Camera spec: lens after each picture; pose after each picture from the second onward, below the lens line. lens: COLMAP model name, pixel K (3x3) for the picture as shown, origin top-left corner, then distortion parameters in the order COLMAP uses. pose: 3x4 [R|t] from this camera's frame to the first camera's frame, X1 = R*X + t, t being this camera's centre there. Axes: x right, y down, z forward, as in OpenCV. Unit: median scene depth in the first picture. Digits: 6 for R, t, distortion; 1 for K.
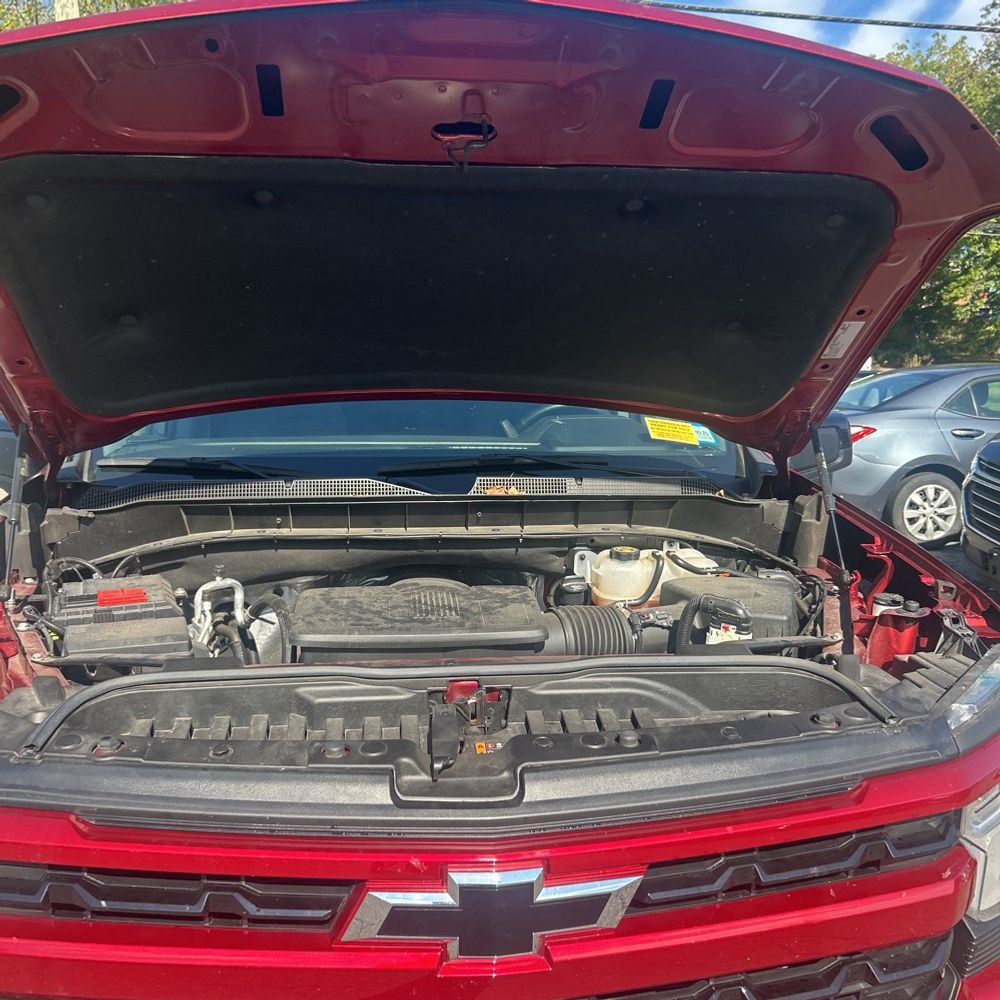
lens RADIAL K [[1014.9, 0, 491.6], [0, 1014.9, 518.8], [0, 0, 1]] dist [0.014282, 0.000000]
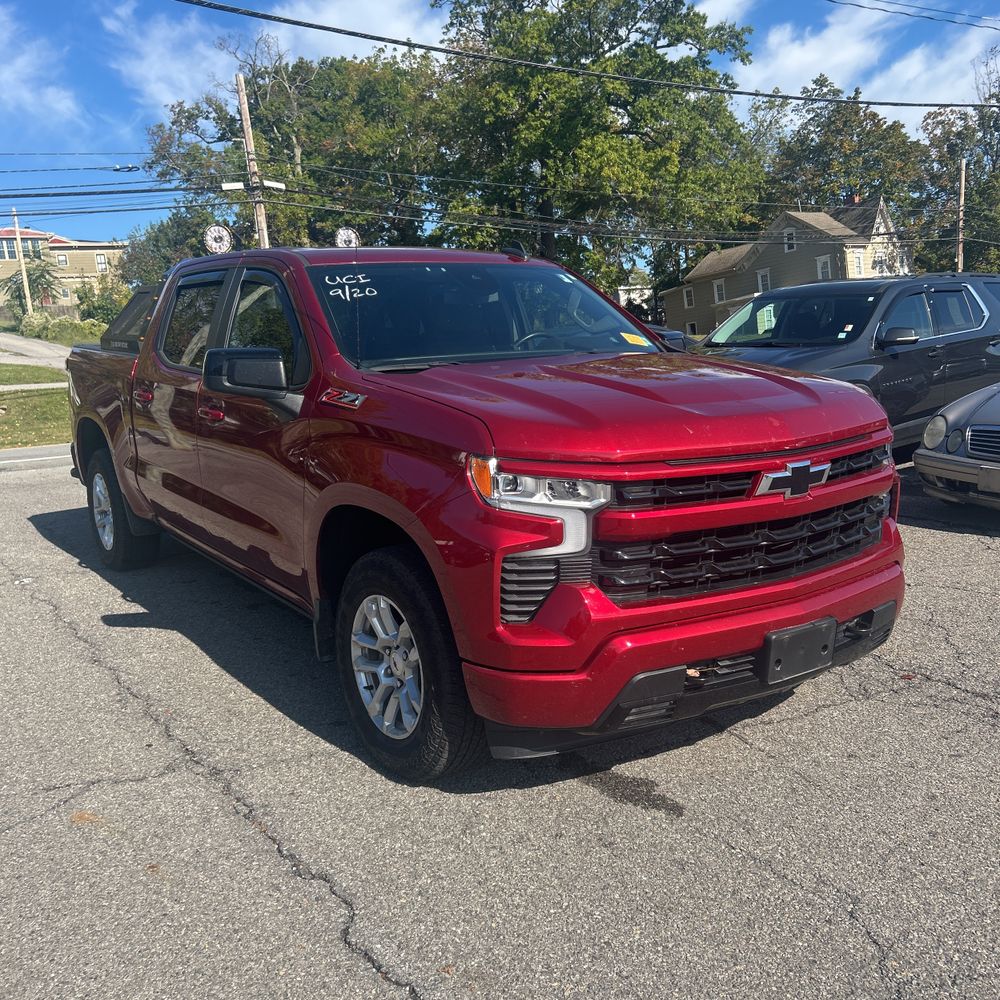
lens RADIAL K [[1014.9, 0, 517.0], [0, 1014.9, 507.4], [0, 0, 1]] dist [0.014282, 0.000000]
pose [[0.876800, -0.119791, 0.465695, -0.279457], [0.119797, 0.992354, 0.029712, 0.041615], [-0.465693, 0.029738, 0.884447, -0.154062]]
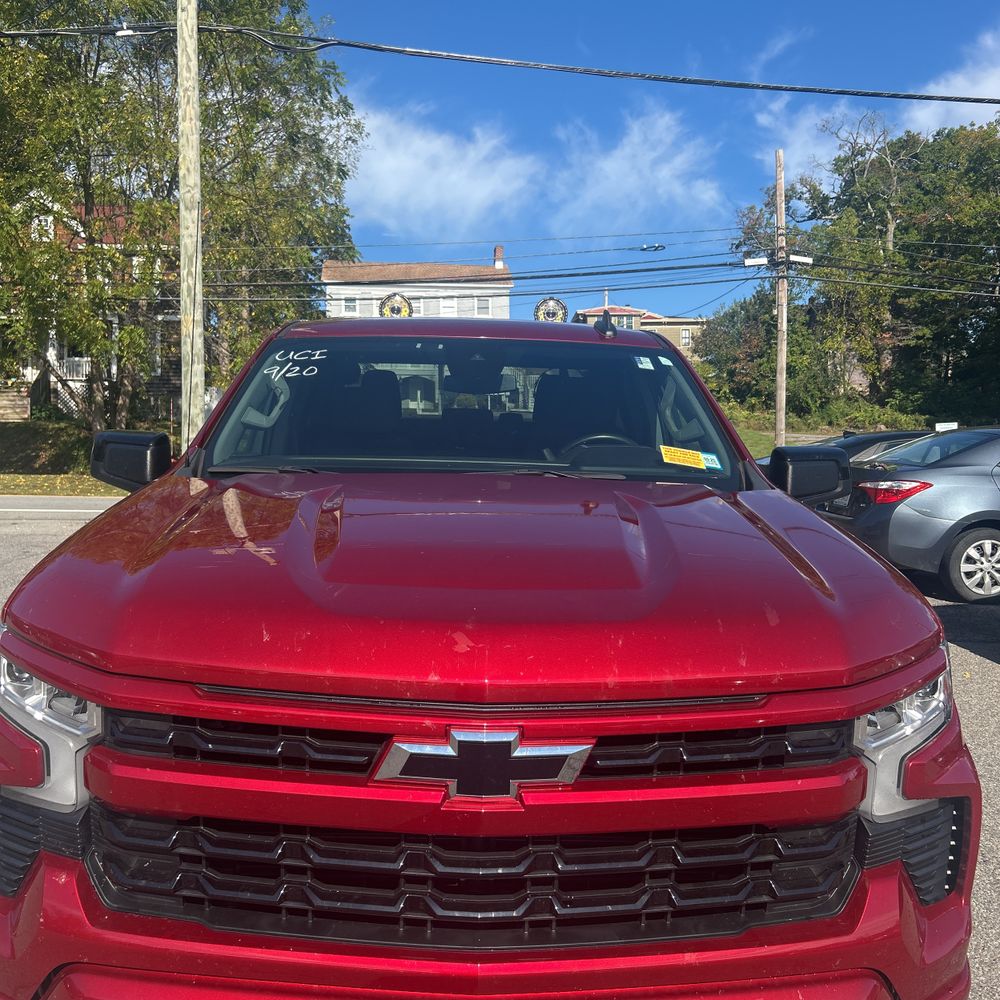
lens RADIAL K [[1014.9, 0, 490.4], [0, 1014.9, 499.4], [0, 0, 1]] dist [0.014282, 0.000000]
pose [[0.996306, 0.025182, -0.082103, 0.016881], [-0.031404, 0.996659, -0.075395, 0.018615], [0.079930, 0.077695, 0.993768, -0.058909]]
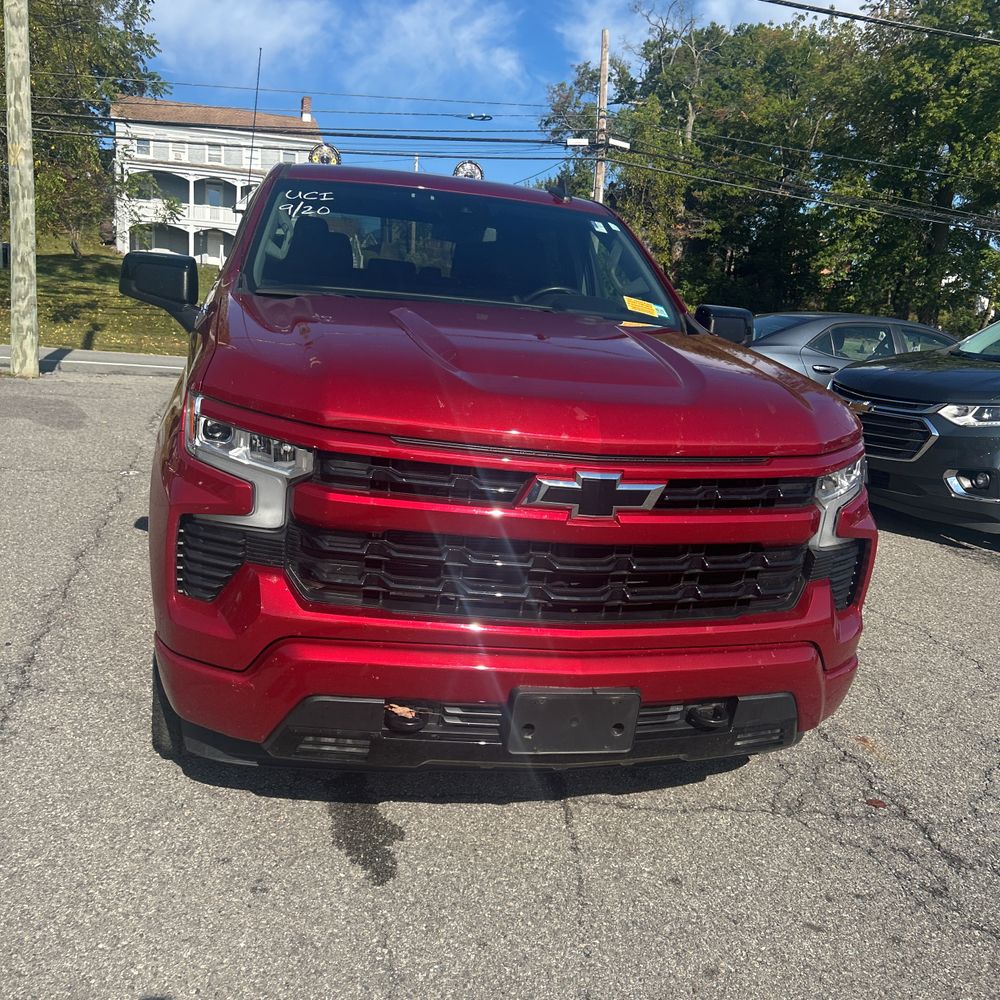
lens RADIAL K [[1014.9, 0, 497.7], [0, 1014.9, 504.8], [0, 0, 1]] dist [0.014282, 0.000000]
pose [[0.989259, 0.055232, 0.135339, -0.066223], [-0.061542, 0.997183, 0.042885, 0.047598], [-0.132589, -0.050753, 0.989871, -0.139620]]
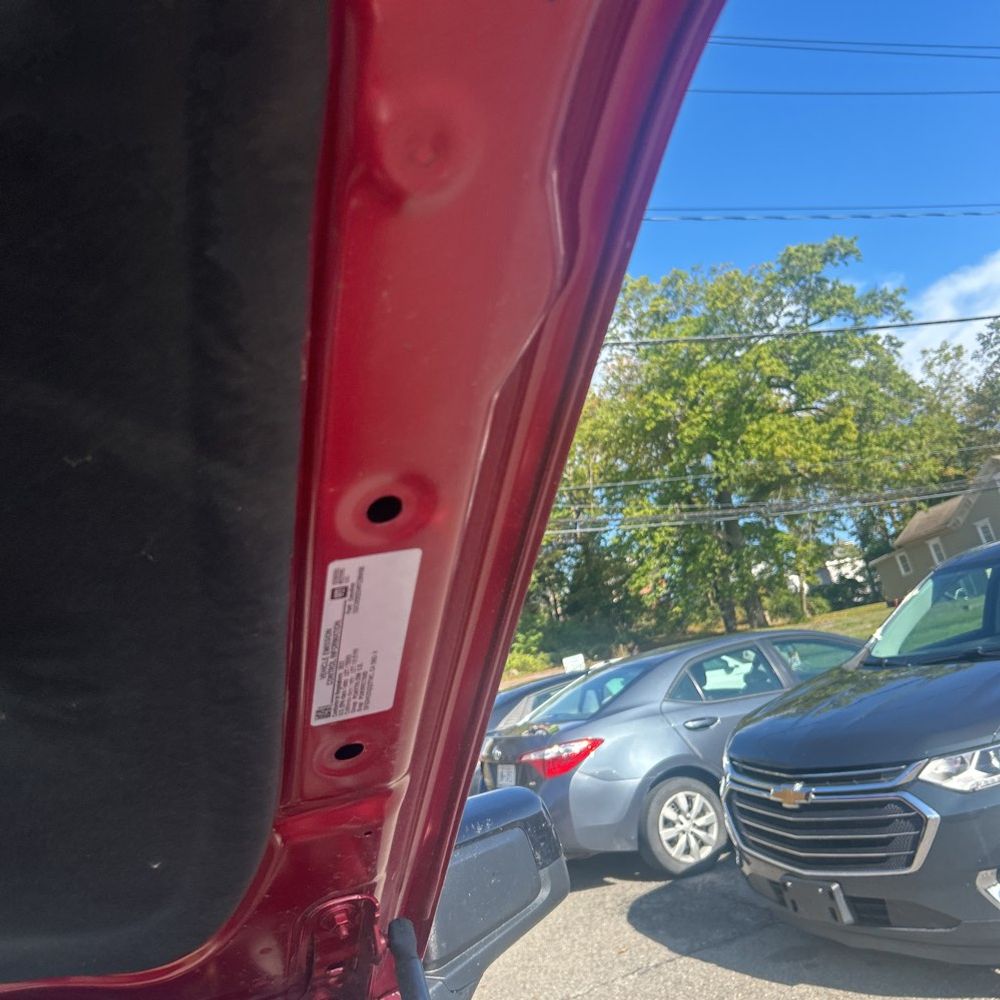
lens RADIAL K [[1014.9, 0, 494.1], [0, 1014.9, 506.8], [0, 0, 1]] dist [0.014282, 0.000000]
pose [[0.948054, -0.135556, 0.287782, 0.075791], [0.224386, 0.926223, -0.302921, -0.032345], [-0.225487, 0.351760, 0.908527, 0.187873]]
